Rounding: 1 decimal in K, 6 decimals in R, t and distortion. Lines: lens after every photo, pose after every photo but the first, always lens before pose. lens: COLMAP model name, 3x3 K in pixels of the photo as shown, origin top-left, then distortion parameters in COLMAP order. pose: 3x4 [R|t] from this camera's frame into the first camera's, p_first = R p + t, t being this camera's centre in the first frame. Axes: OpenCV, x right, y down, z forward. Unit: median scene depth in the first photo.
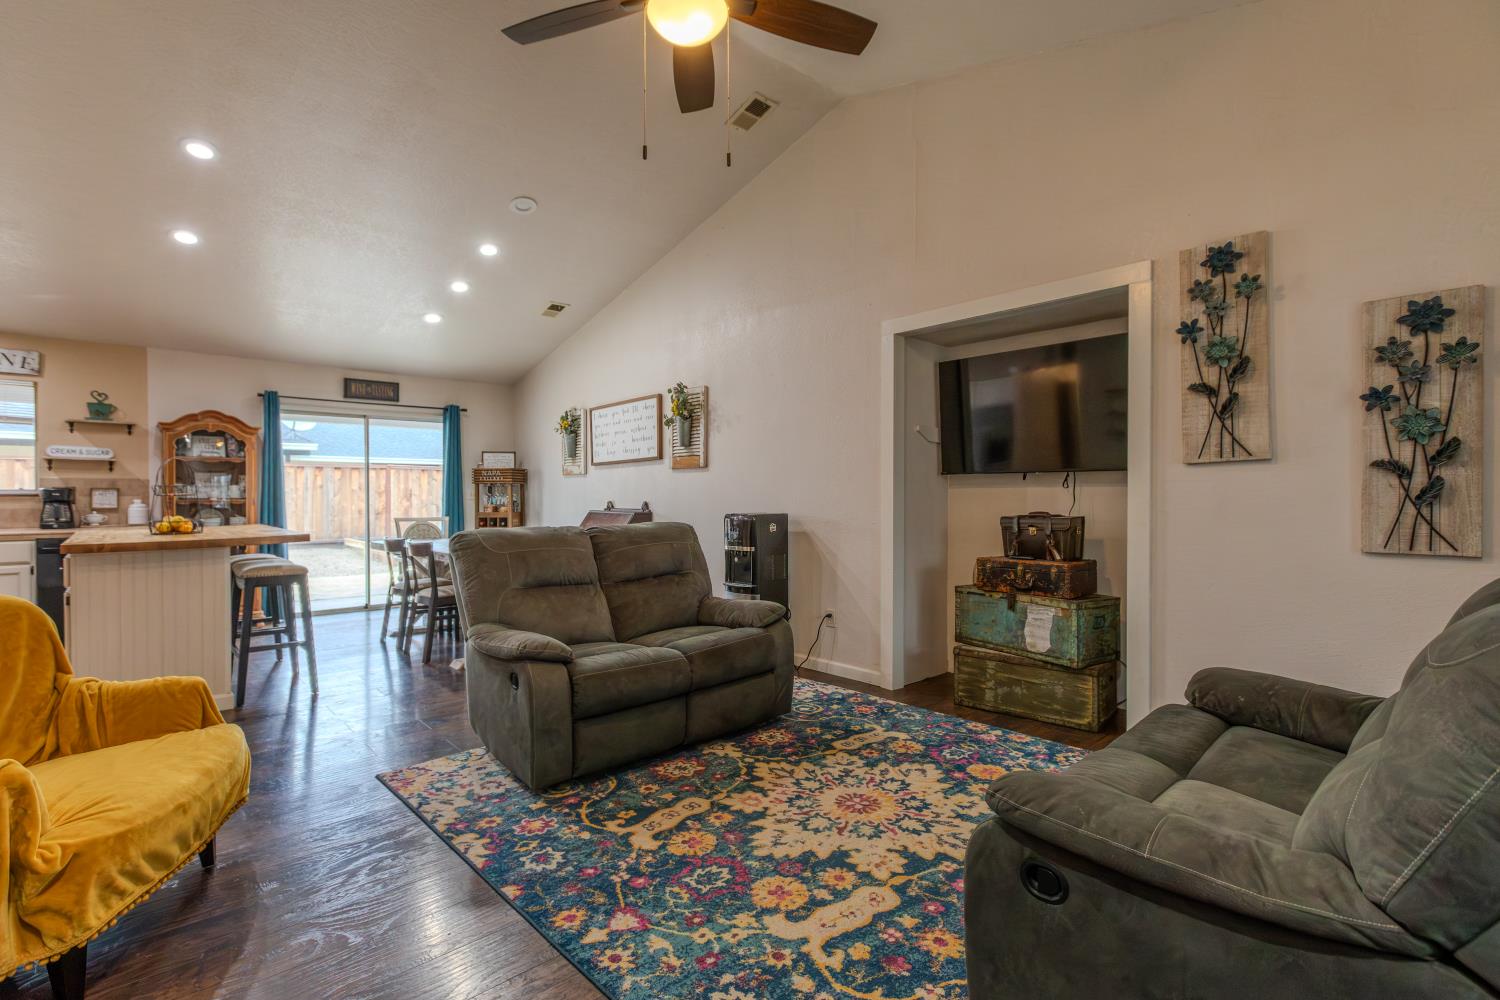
lens RADIAL K [[687.9, 0, 741.7], [0, 687.9, 498.3], [0, 0, 1]] dist [-0.000444, -0.000438]
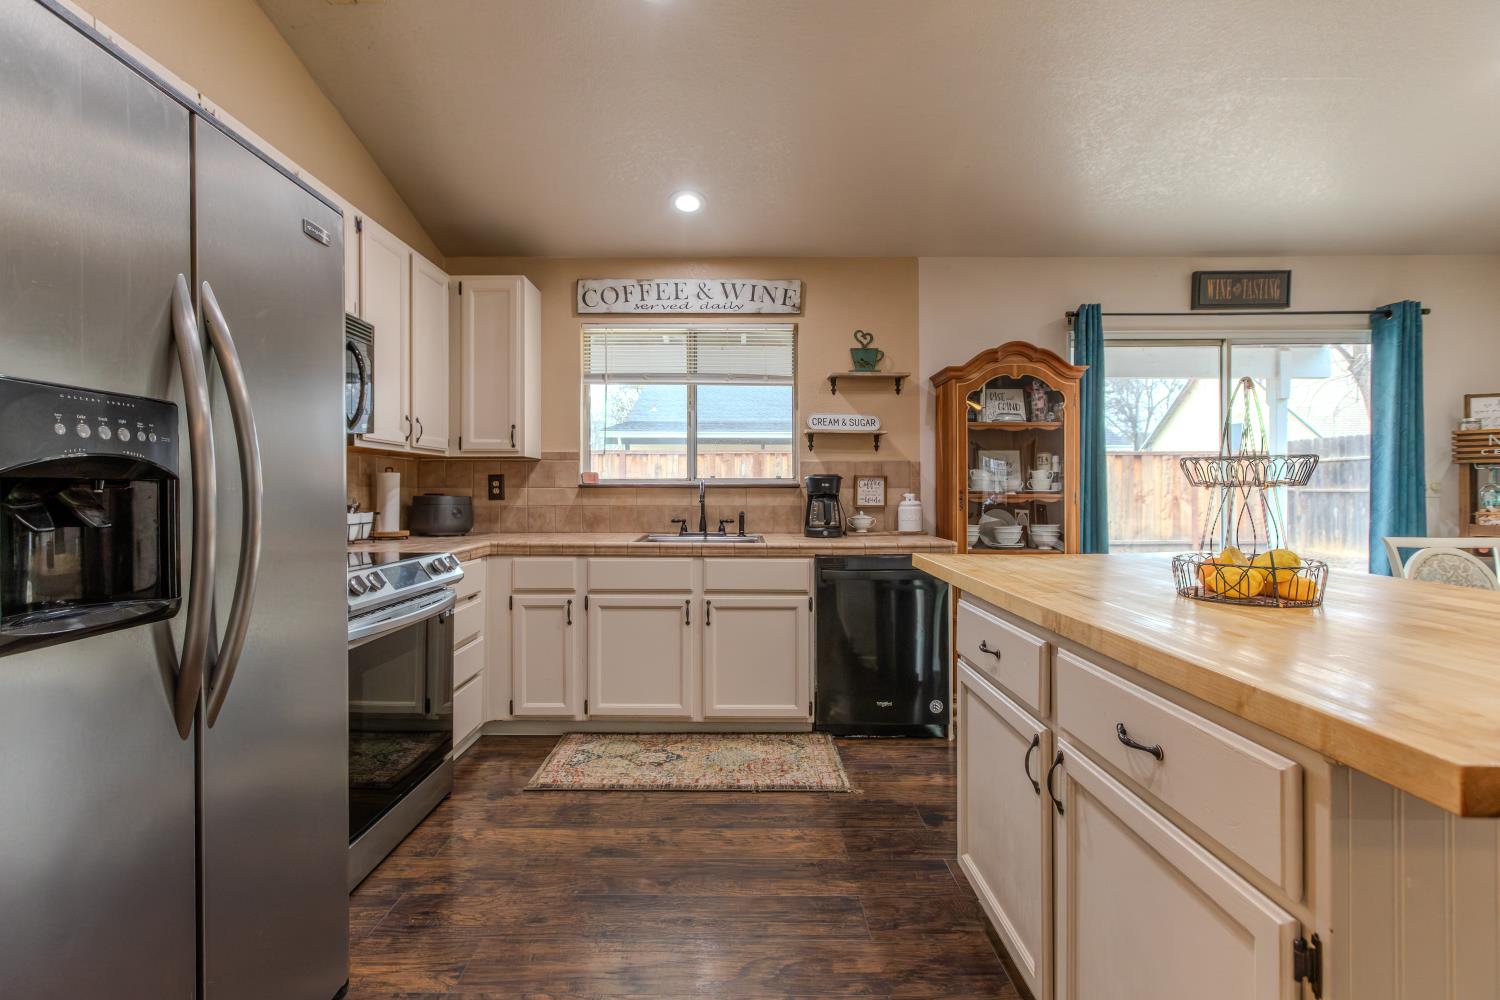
lens RADIAL K [[704.6, 0, 743.7], [0, 704.6, 478.7], [0, 0, 1]] dist [-0.002081, -0.000269]
pose [[0.745074, -0.007087, -0.666944, -1.015708], [-0.005003, 0.999856, -0.016214, -0.000700], [0.666963, 0.015417, 0.744932, 0.745486]]
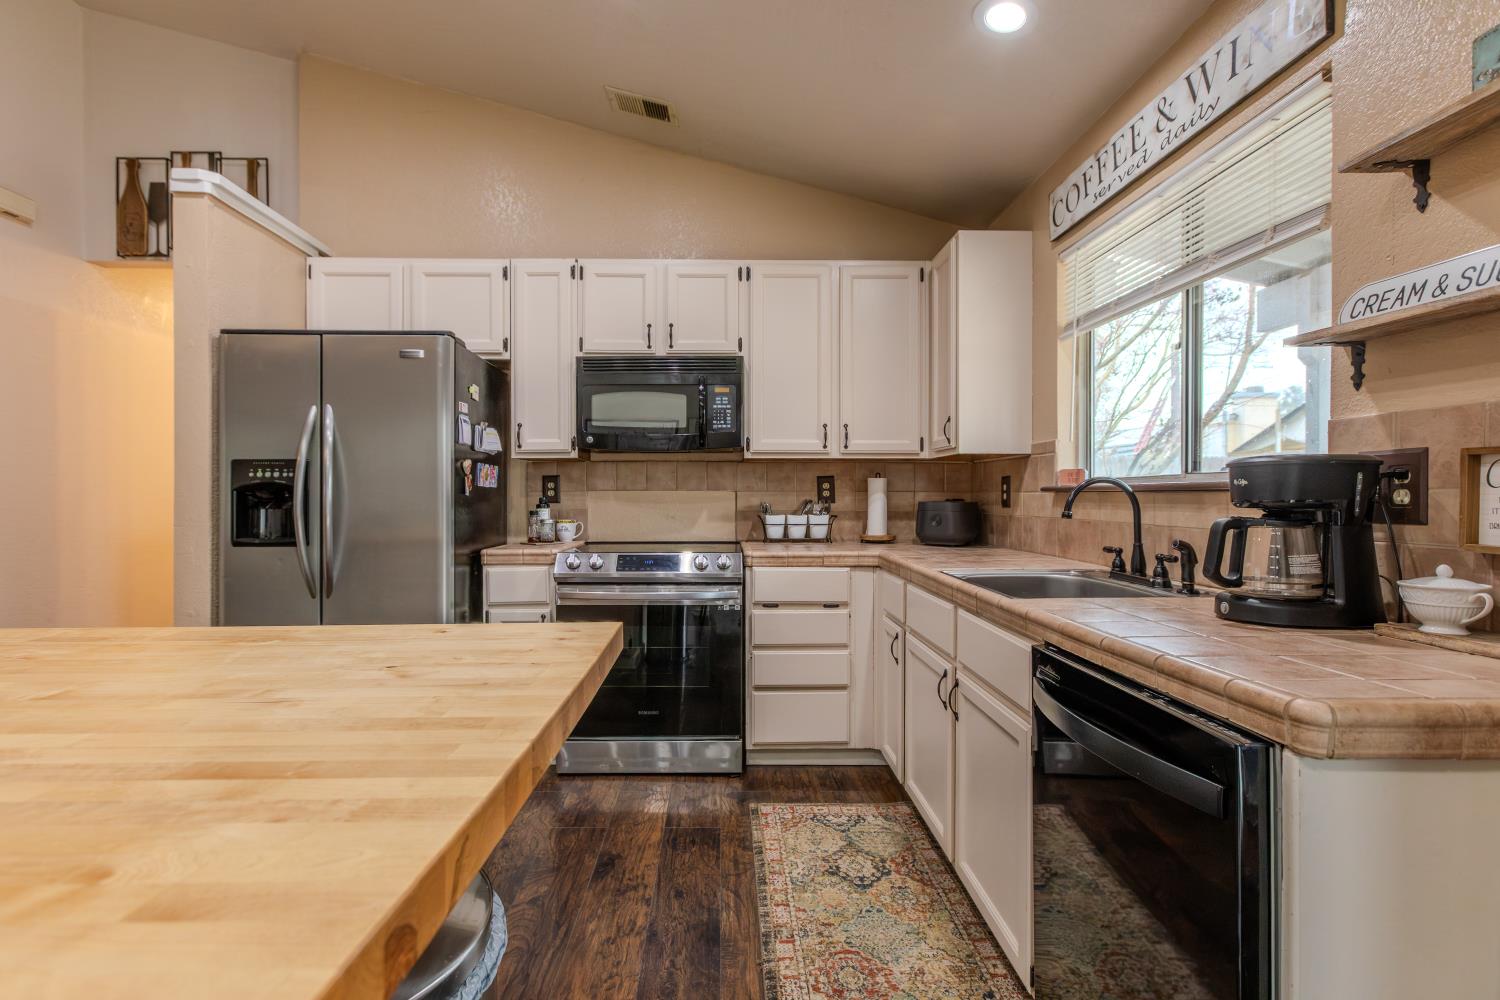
lens RADIAL K [[706.3, 0, 721.0], [0, 706.3, 485.8], [0, 0, 1]] dist [0.001266, 0.000285]
pose [[-0.659142, -0.004864, -0.752003, -1.137942], [-0.000497, 0.999982, -0.006032, -0.005011], [0.752019, -0.003602, -0.659132, 1.722723]]
